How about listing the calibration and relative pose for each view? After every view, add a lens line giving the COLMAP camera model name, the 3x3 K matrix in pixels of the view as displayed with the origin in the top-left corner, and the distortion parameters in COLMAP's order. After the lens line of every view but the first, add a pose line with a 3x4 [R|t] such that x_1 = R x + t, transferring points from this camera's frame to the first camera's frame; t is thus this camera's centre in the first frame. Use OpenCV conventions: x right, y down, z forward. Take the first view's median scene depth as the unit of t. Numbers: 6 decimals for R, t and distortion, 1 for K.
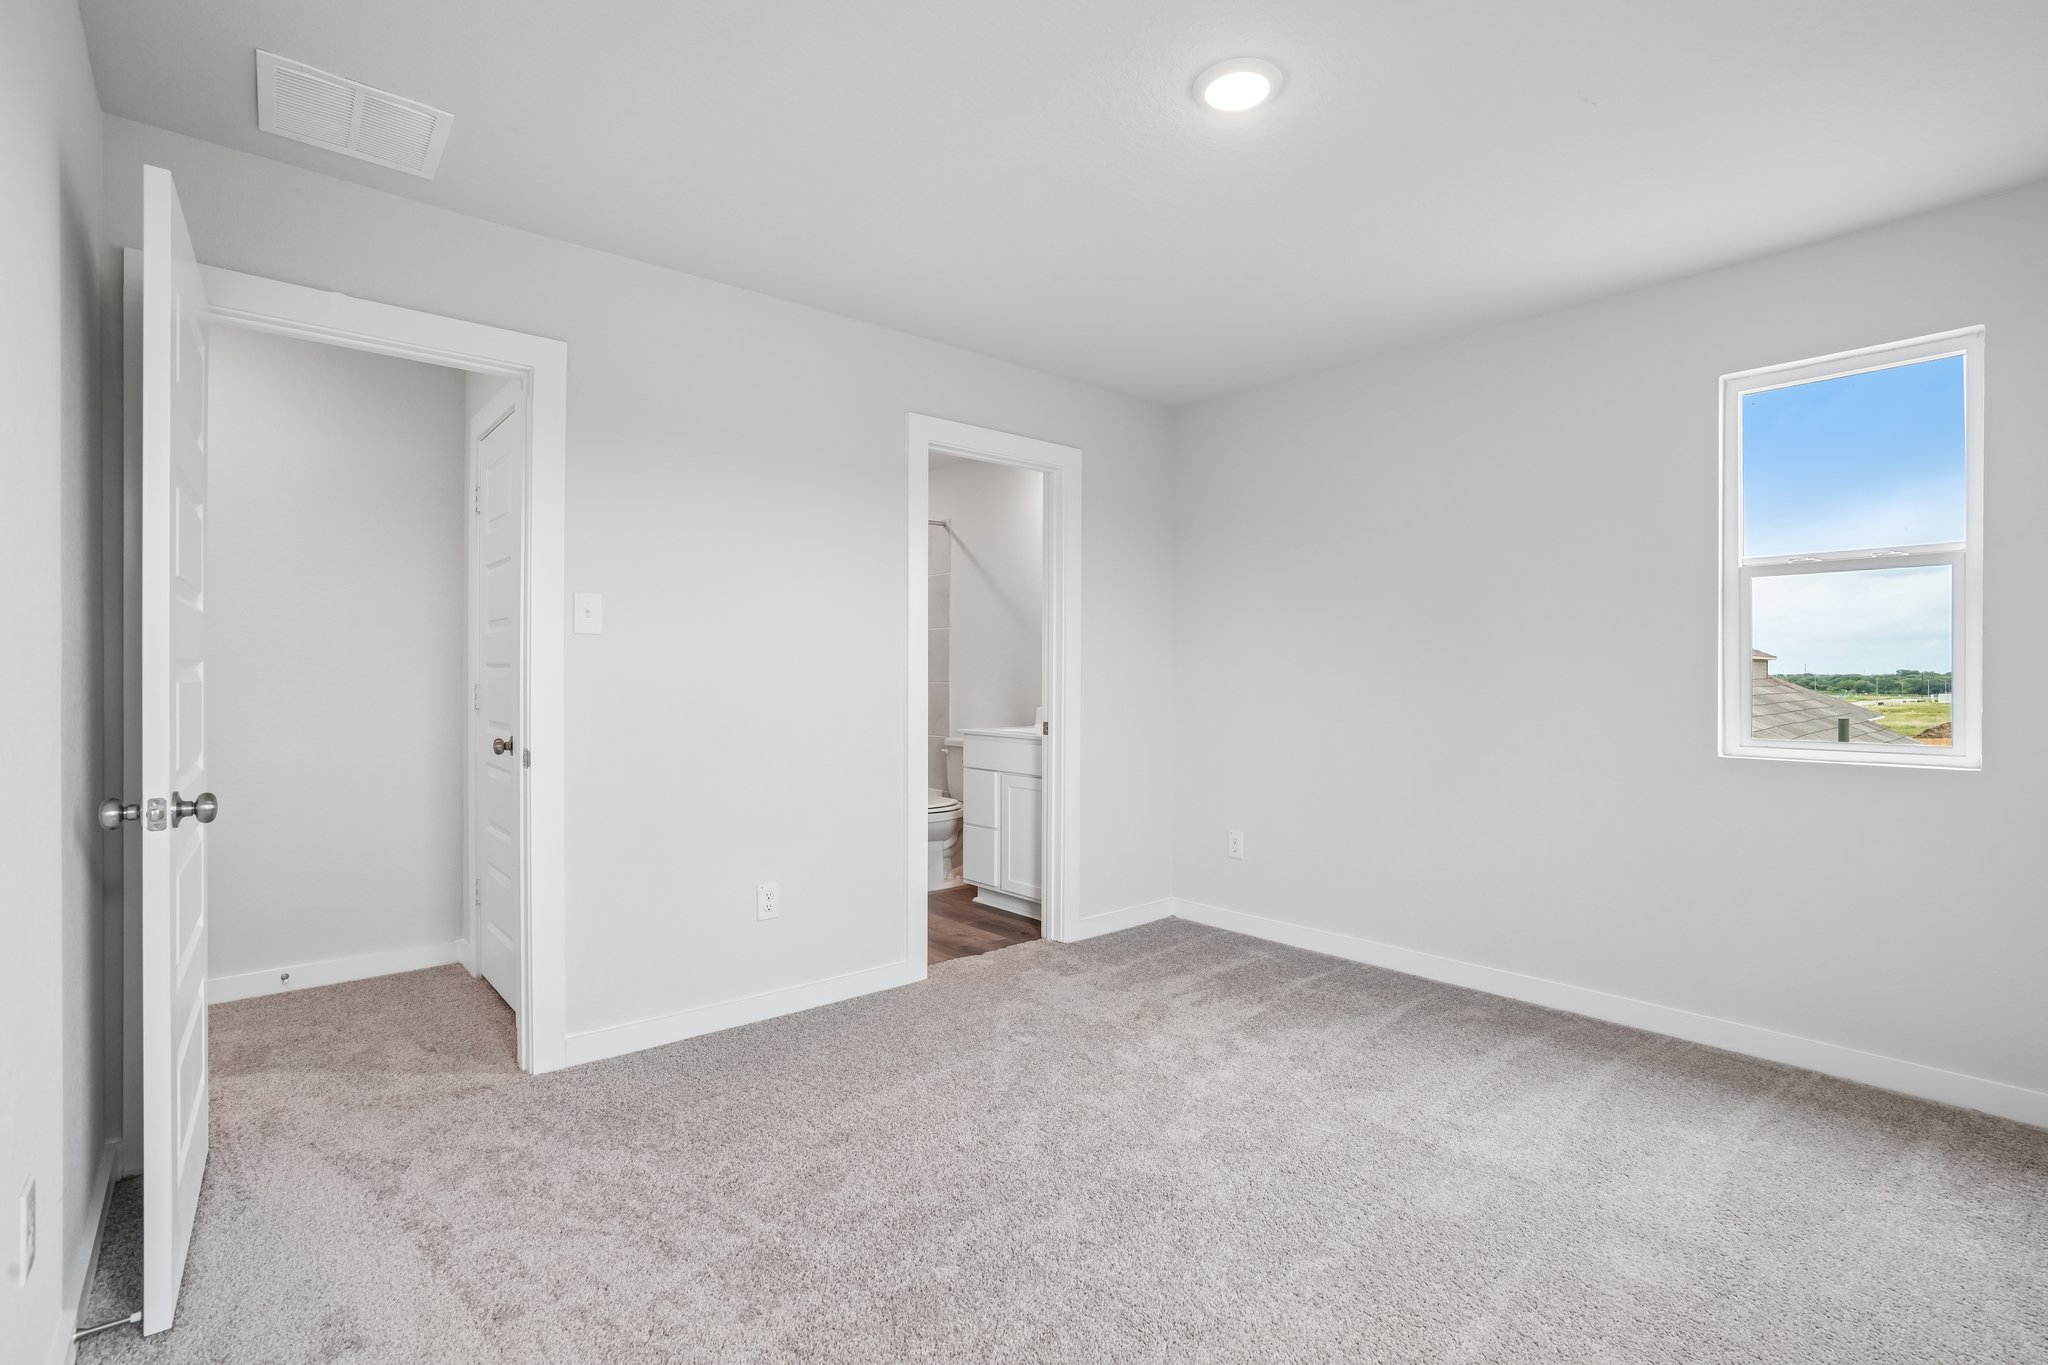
lens RADIAL K [[968.2, 0, 1024.0], [0, 968.2, 682.5], [0, 0, 1]] dist [0.001106, 0.000613]
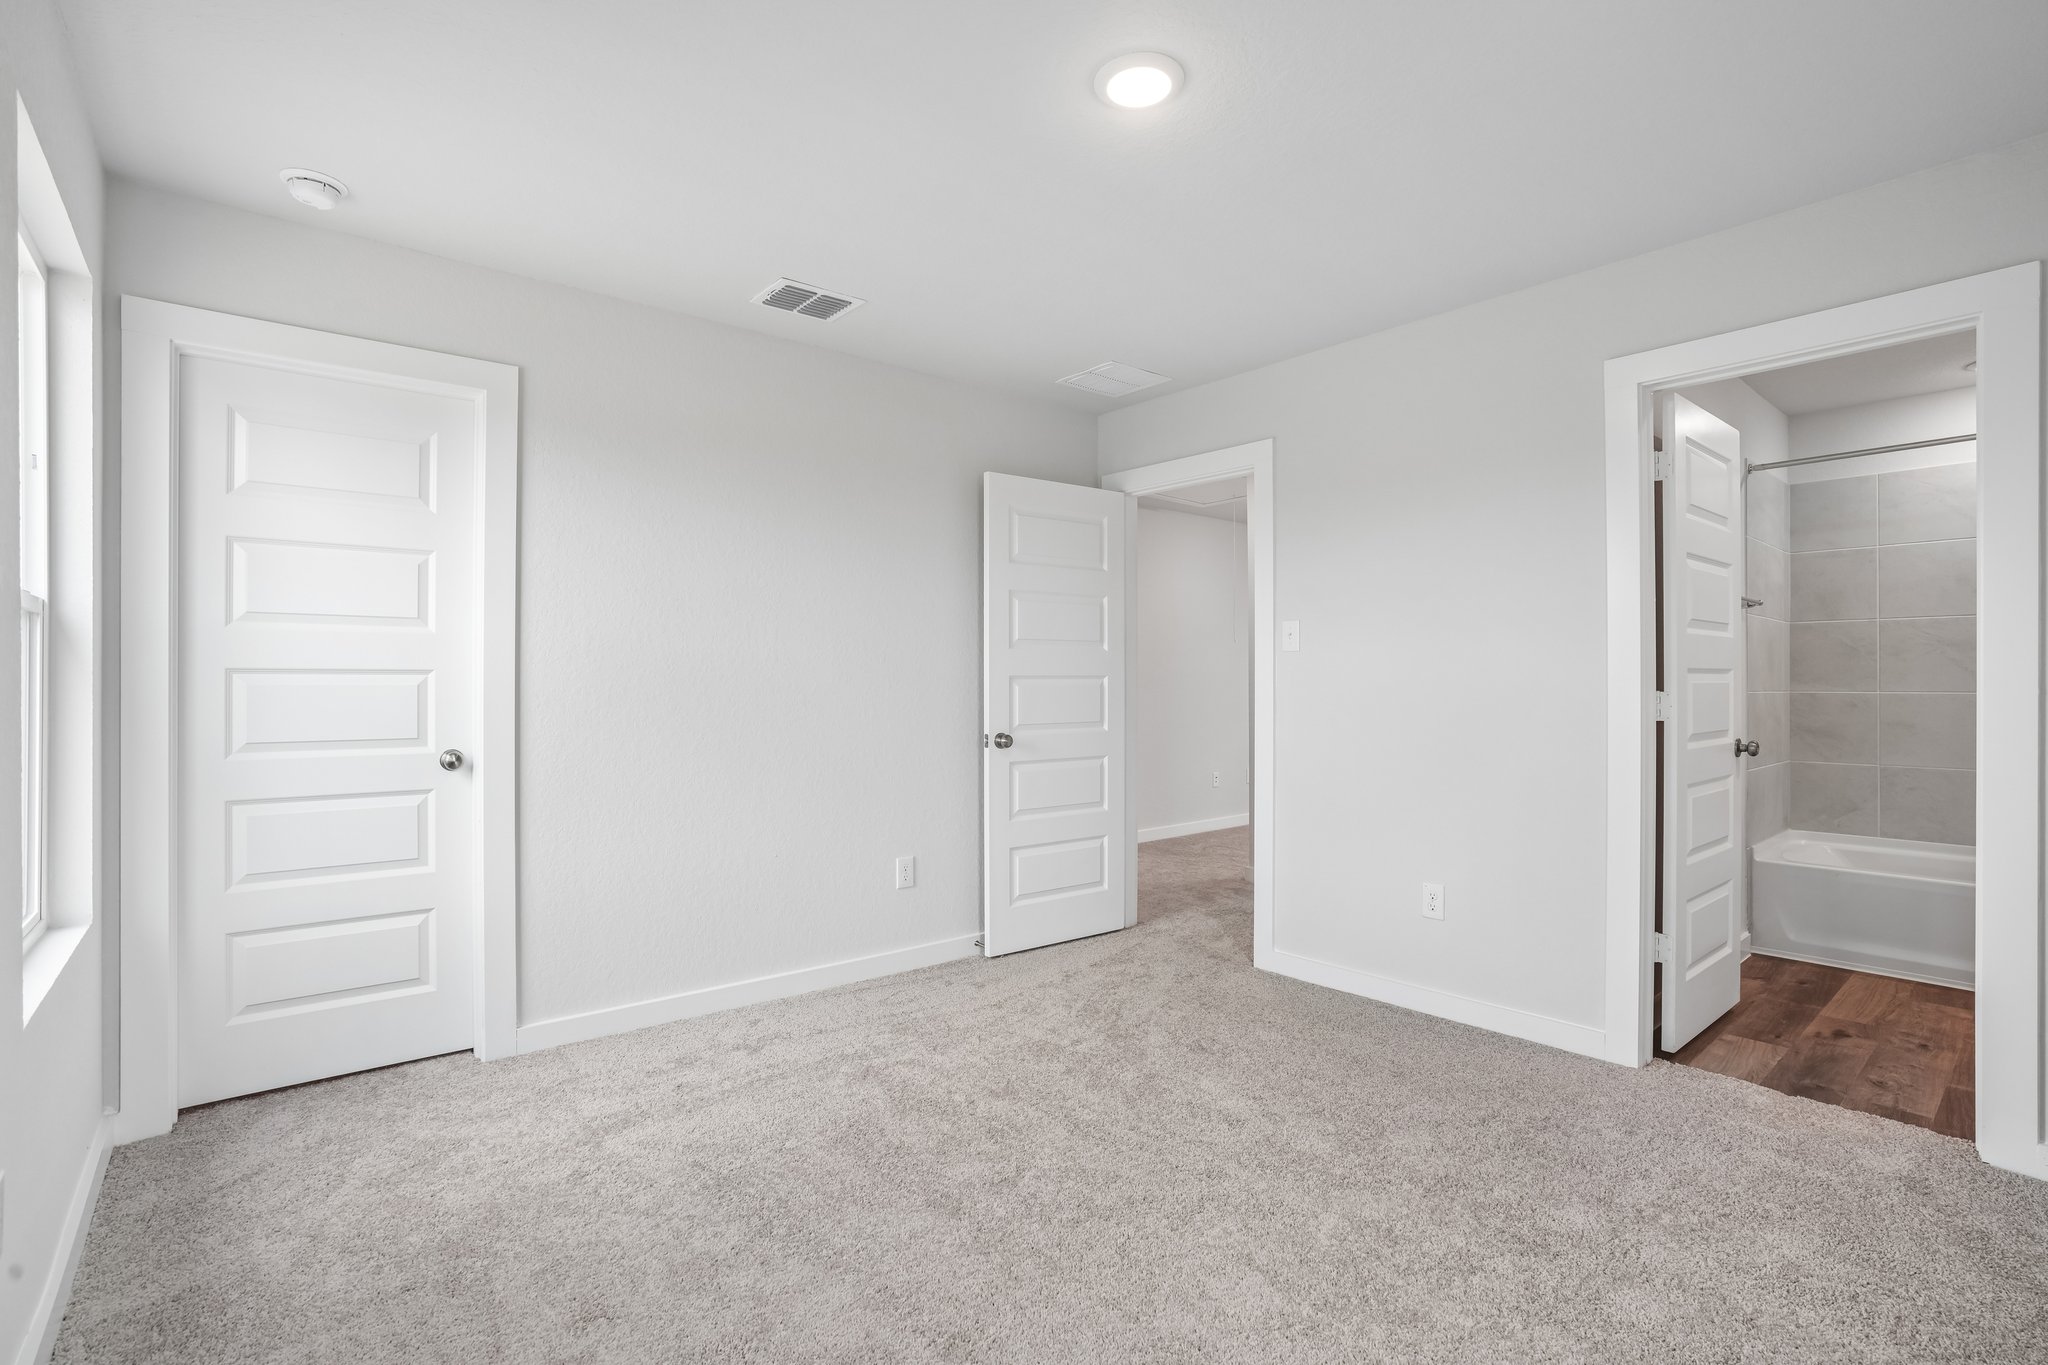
lens RADIAL K [[968.2, 0, 1024.0], [0, 968.2, 682.5], [0, 0, 1]] dist [0.001106, 0.000613]
pose [[-0.006798, -0.001135, -0.999976, 0.894442], [-0.005259, 0.999986, -0.001100, -0.004412], [0.999963, 0.005251, -0.006804, 0.661663]]
